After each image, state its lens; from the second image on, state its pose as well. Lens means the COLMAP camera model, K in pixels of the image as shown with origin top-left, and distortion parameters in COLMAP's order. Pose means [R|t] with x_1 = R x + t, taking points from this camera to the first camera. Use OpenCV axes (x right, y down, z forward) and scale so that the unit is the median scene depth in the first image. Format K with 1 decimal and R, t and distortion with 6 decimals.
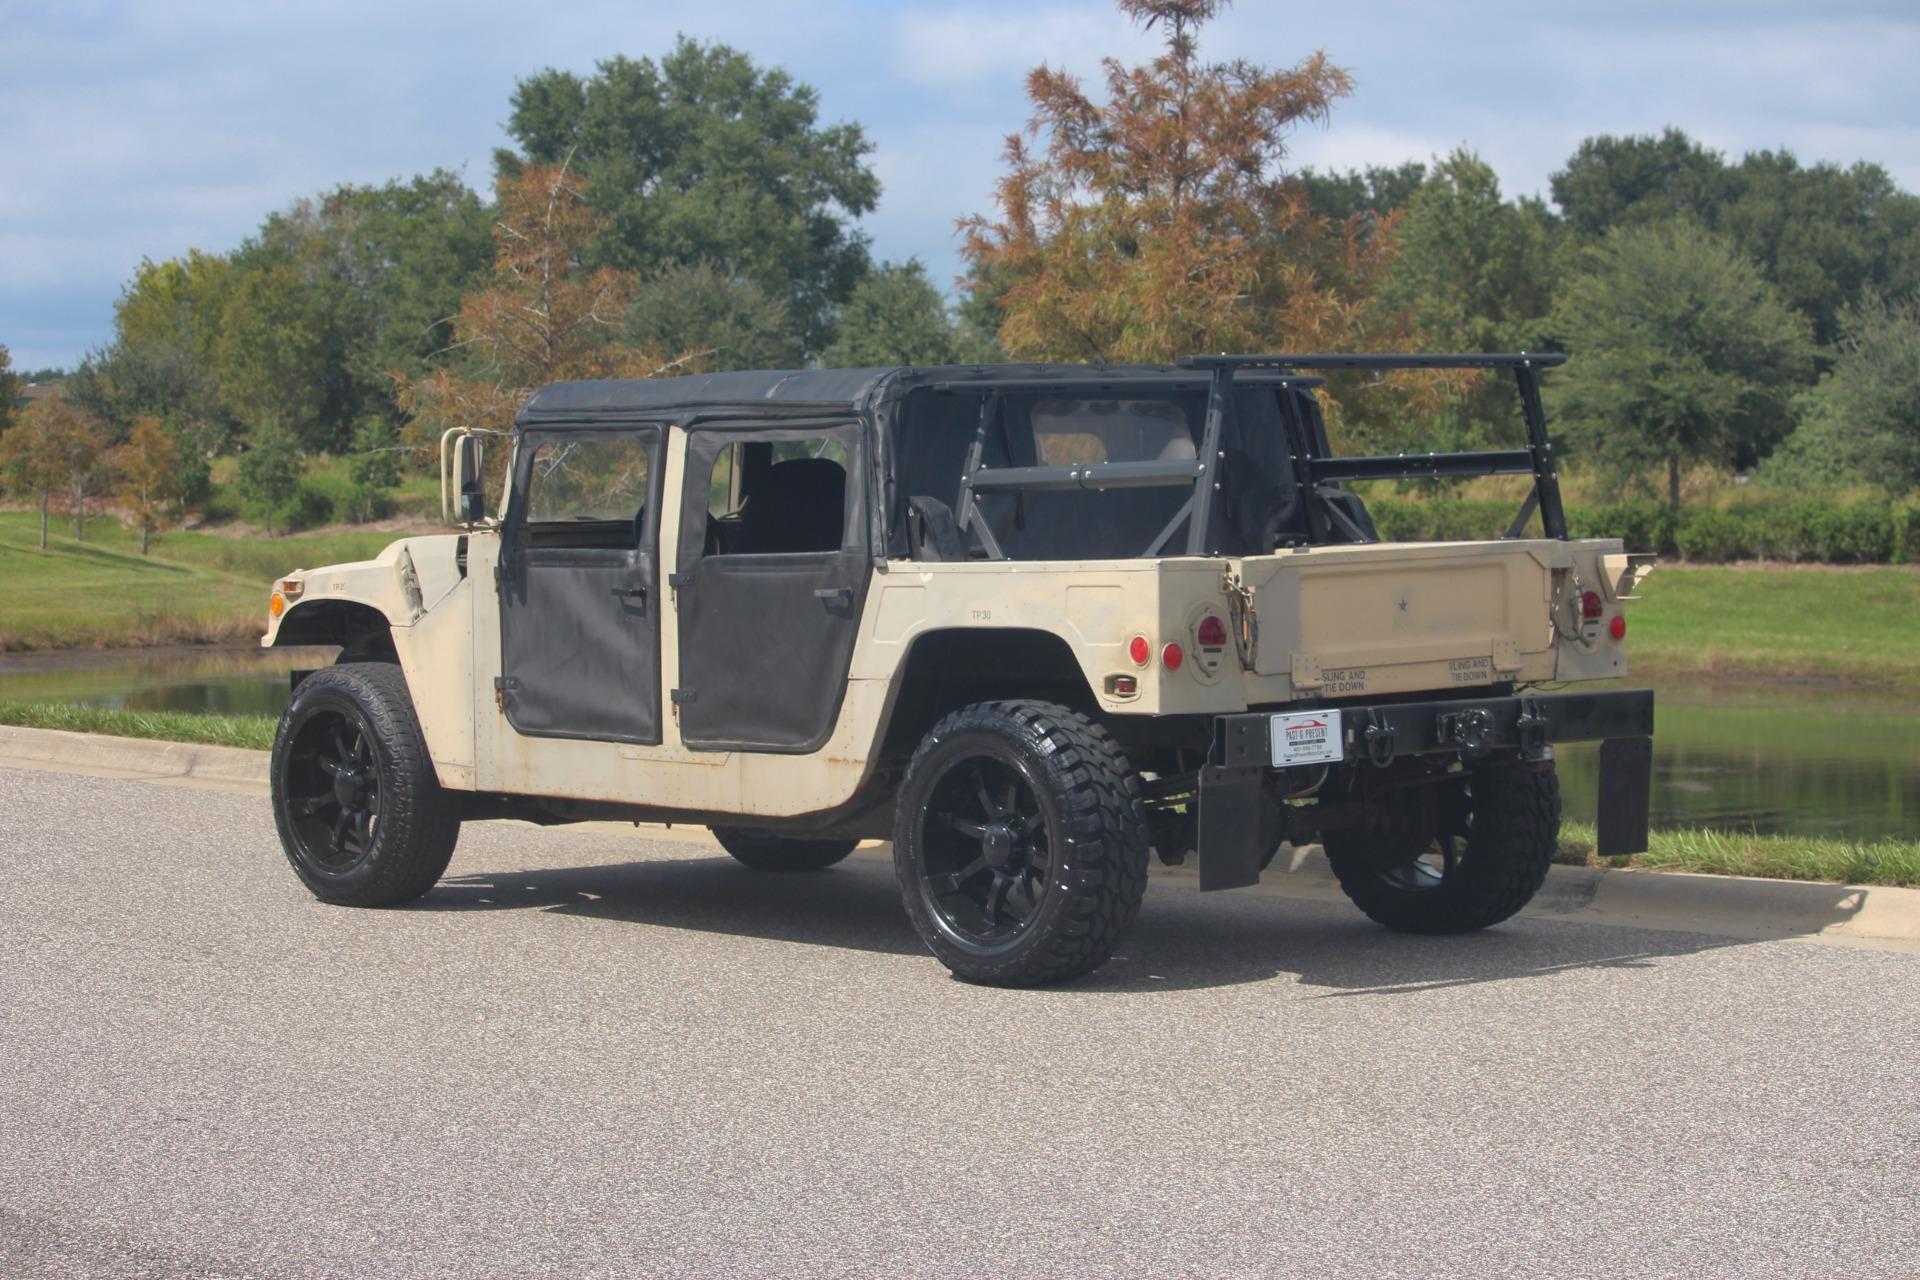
lens RADIAL K [[4826.6, 0, 970.4], [0, 4826.6, 640.9], [0, 0, 1]] dist [-0.404333, 0.000000]
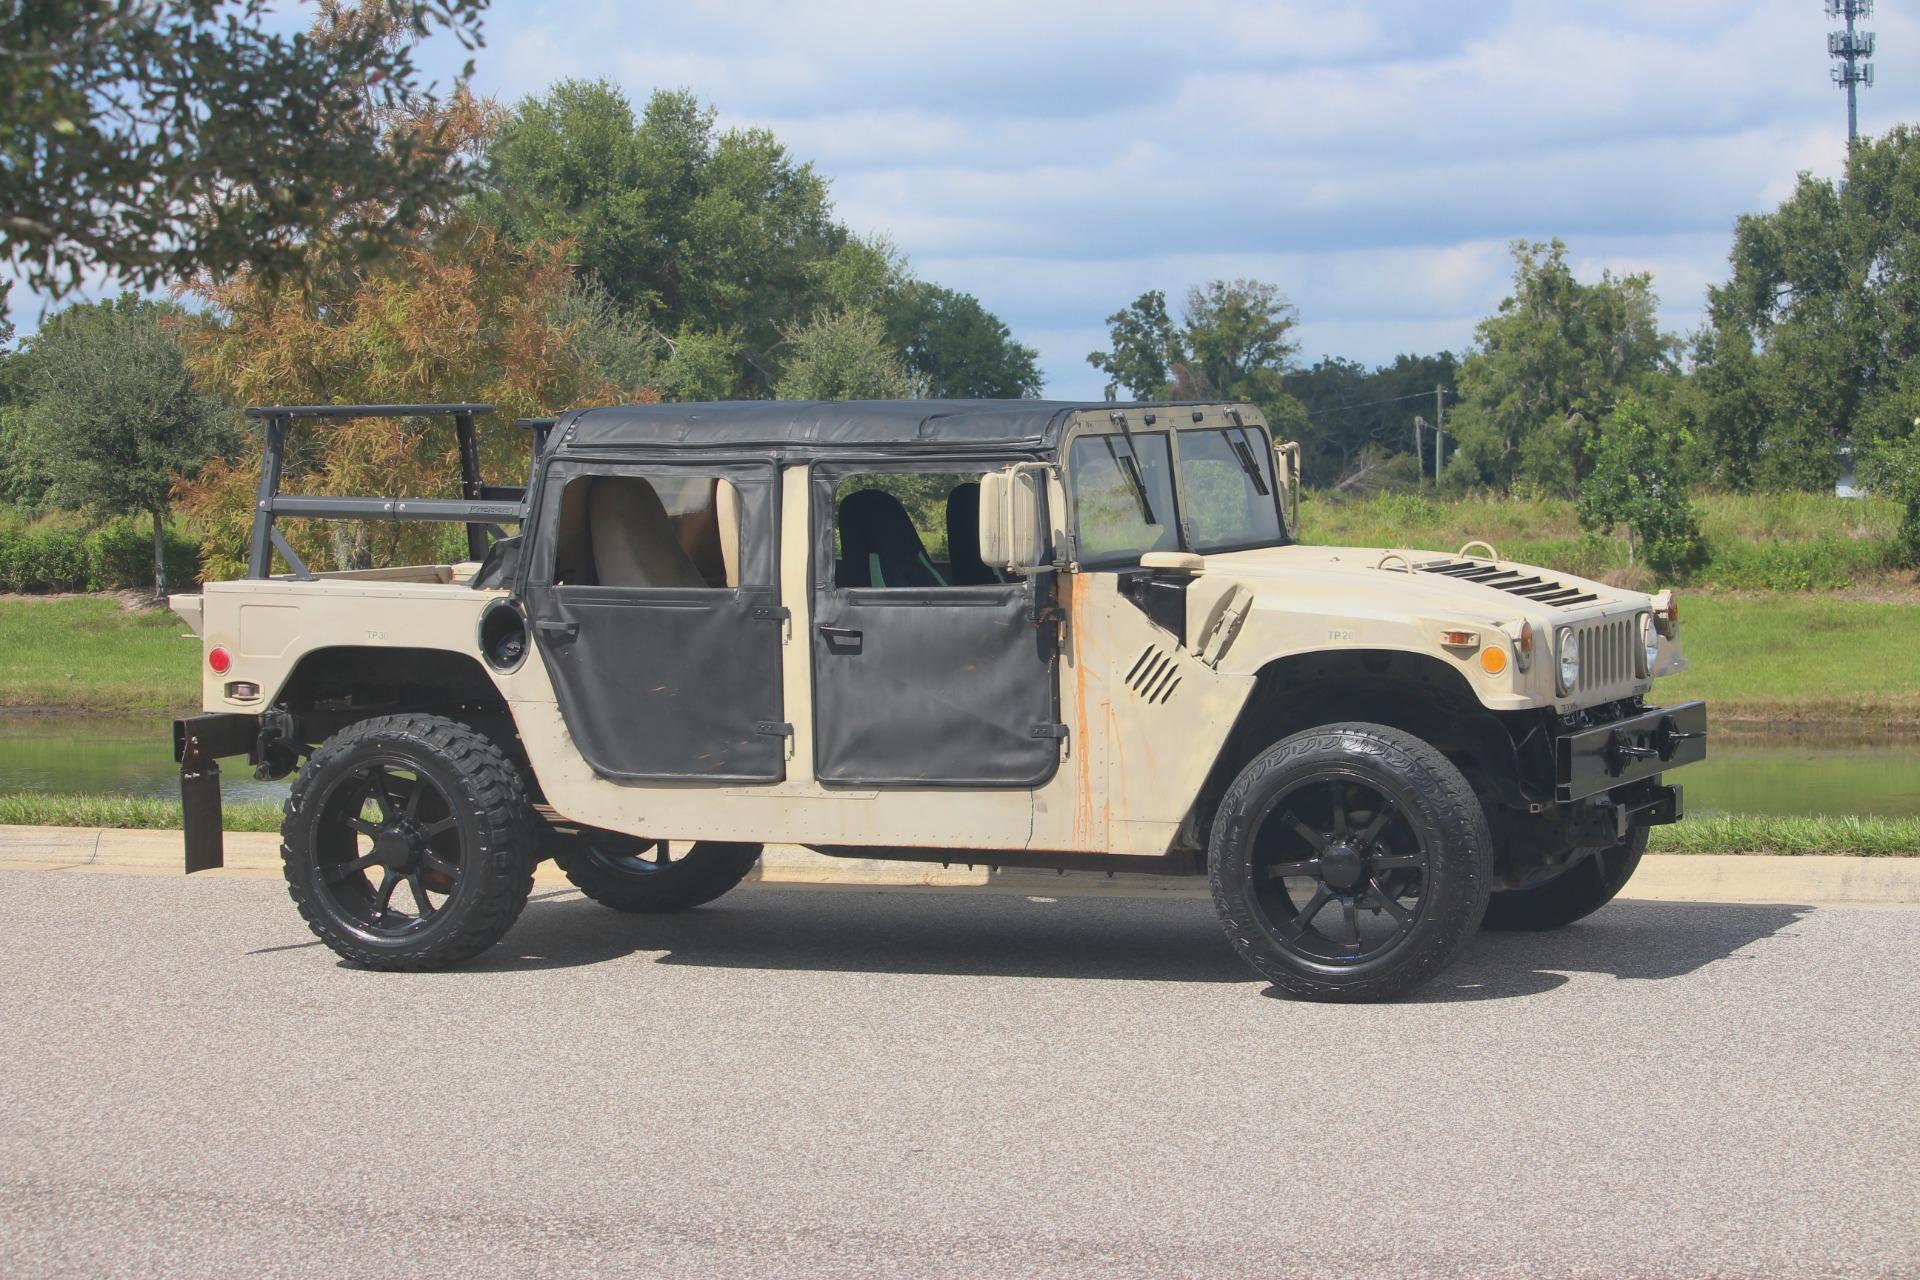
lens RADIAL K [[4826.6, 0, 995.2], [0, 4826.6, 694.3], [0, 0, 1]] dist [-0.404333, 0.000000]
pose [[0.904221, -0.036669, 0.425487, -0.451549], [0.034471, 0.999323, 0.012867, -0.006177], [-0.425670, 0.003033, 0.904873, 0.059821]]
